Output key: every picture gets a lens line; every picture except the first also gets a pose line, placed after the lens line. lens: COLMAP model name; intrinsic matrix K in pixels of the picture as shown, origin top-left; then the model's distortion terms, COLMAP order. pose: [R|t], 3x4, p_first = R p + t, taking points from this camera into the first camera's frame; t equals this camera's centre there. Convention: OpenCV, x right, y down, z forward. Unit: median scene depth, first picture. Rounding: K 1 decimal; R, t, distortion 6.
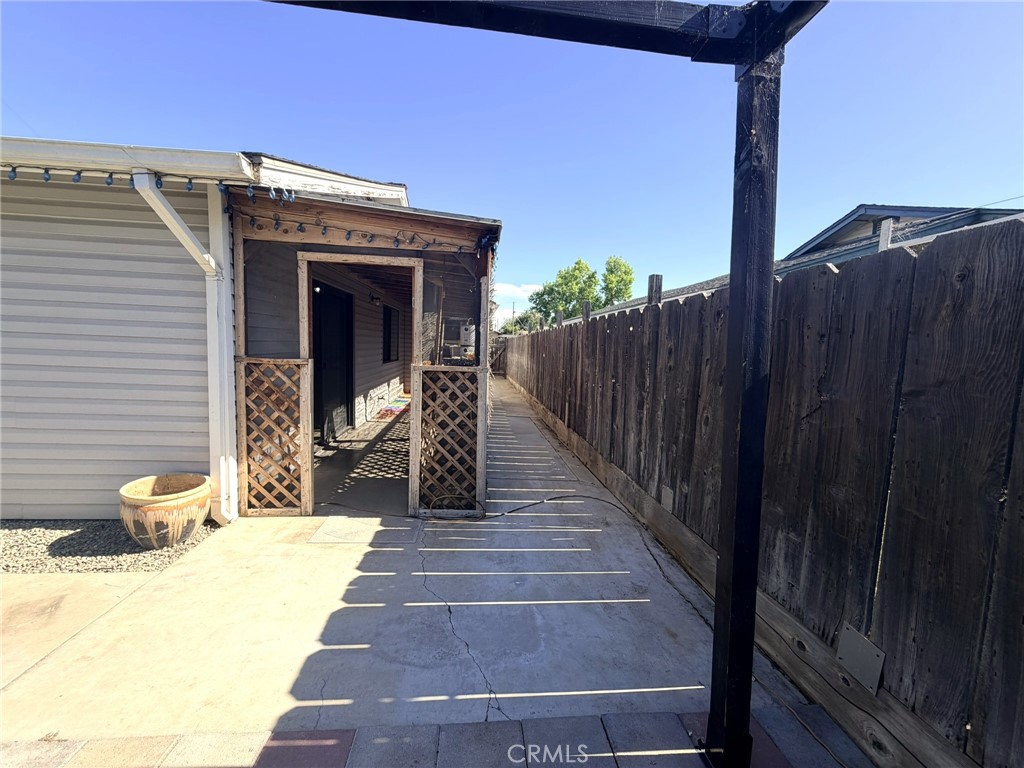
lens RADIAL K [[409.1, 0, 513.7], [0, 409.1, 384.8], [0, 0, 1]] dist [0.001824, 0.000158]
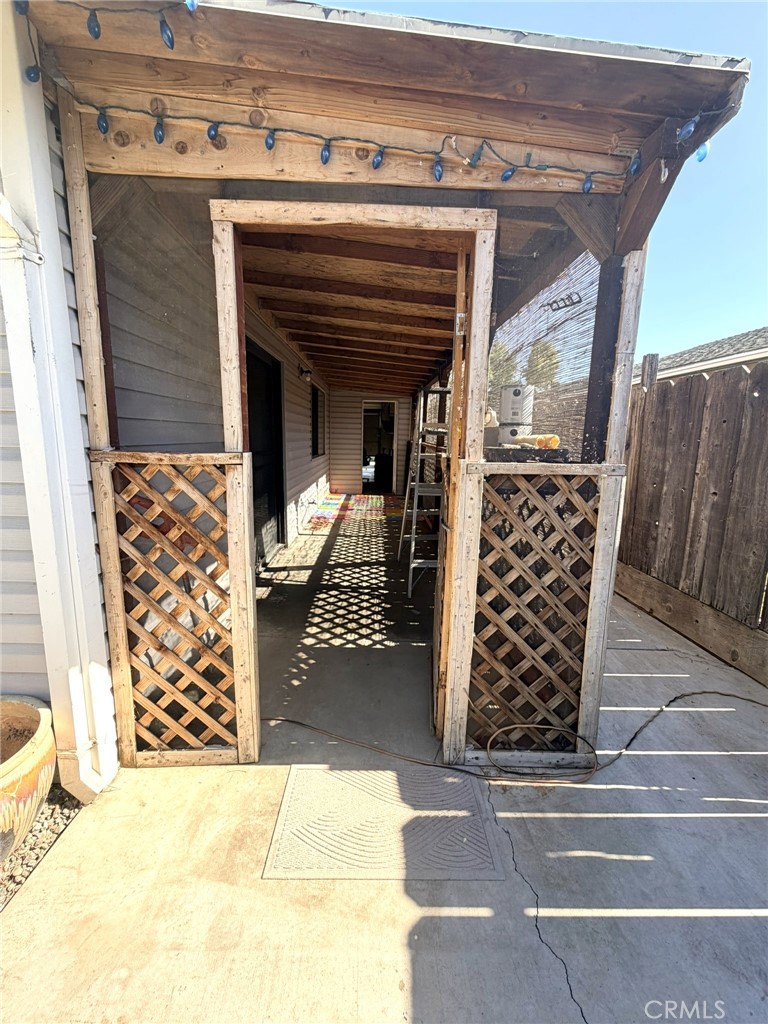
lens RADIAL K [[409.1, 0, 386.9], [0, 409.1, 507.5], [0, 0, 1]] dist [0.001824, 0.000158]
pose [[0.997485, -0.006969, -0.070539, -0.300556], [0.012033, 0.997359, 0.071627, -0.031622], [0.069853, -0.072295, 0.994934, 0.536440]]
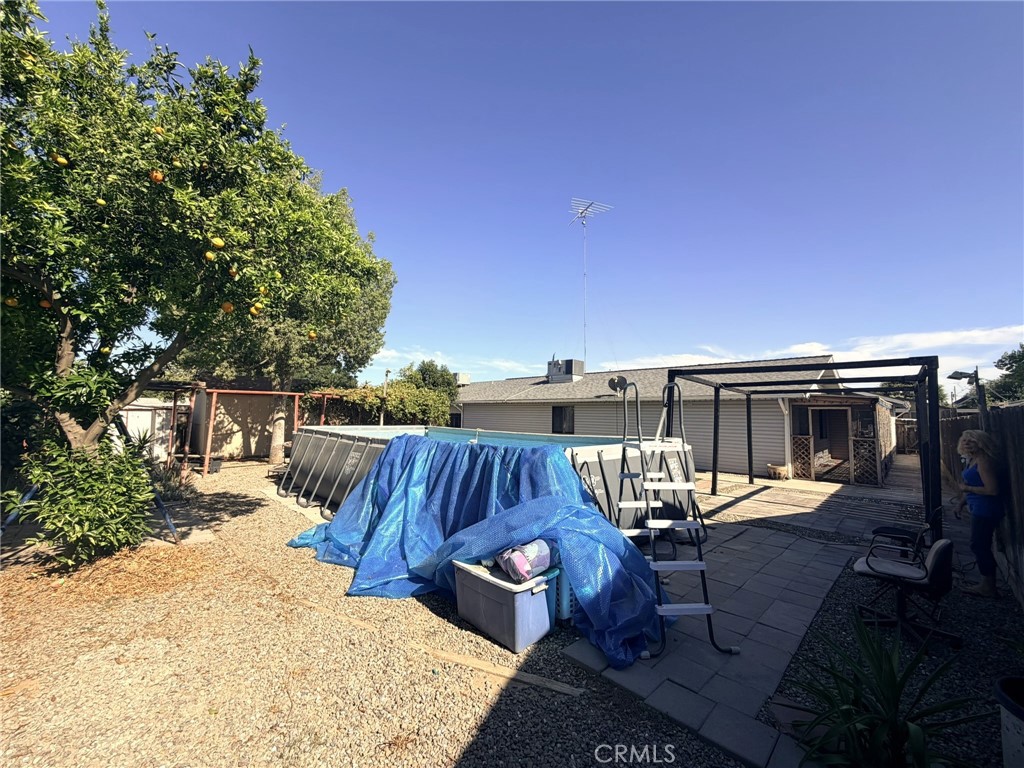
lens RADIAL K [[409.1, 0, 512.8], [0, 409.1, 388.2], [0, 0, 1]] dist [0.001824, 0.000158]
pose [[0.640388, -0.085866, -0.763237, 0.589643], [-0.056020, 0.985862, -0.157915, 0.235627], [0.766006, 0.143883, 0.626524, -3.294303]]
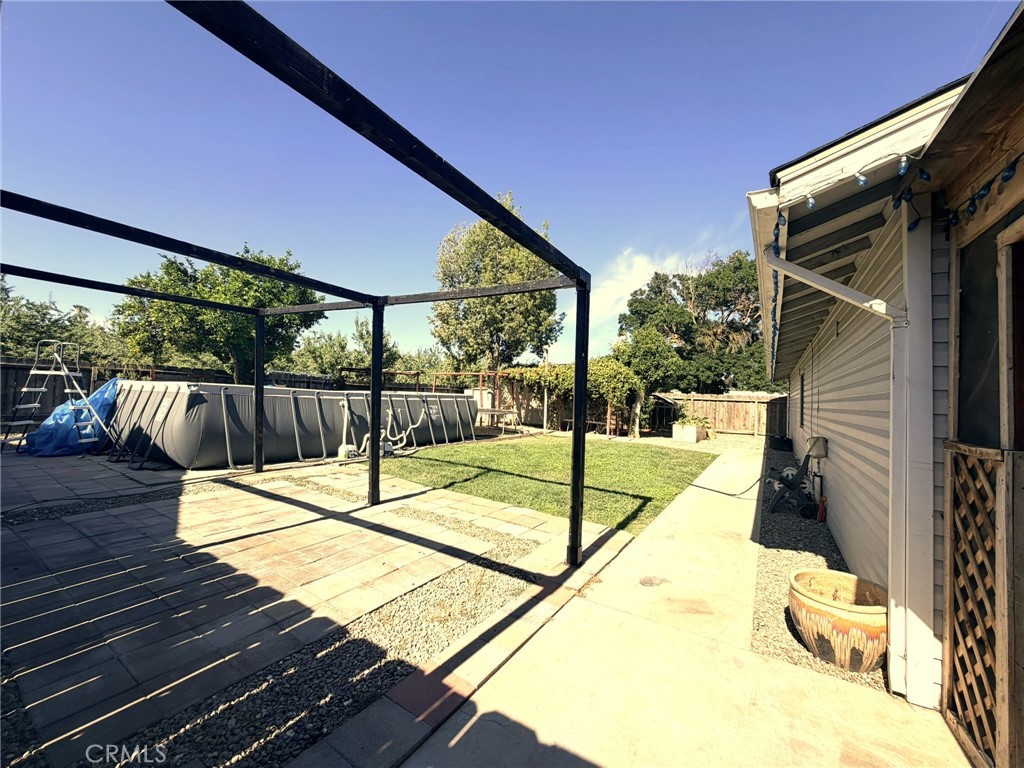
lens RADIAL K [[409.1, 0, 515.0], [0, 409.1, 385.2], [0, 0, 1]] dist [0.001824, 0.000158]
pose [[-0.613134, -0.084127, -0.785487, 0.206233], [-0.134928, 0.990855, -0.000801, -0.061045], [0.778371, 0.105493, -0.618878, 0.831487]]
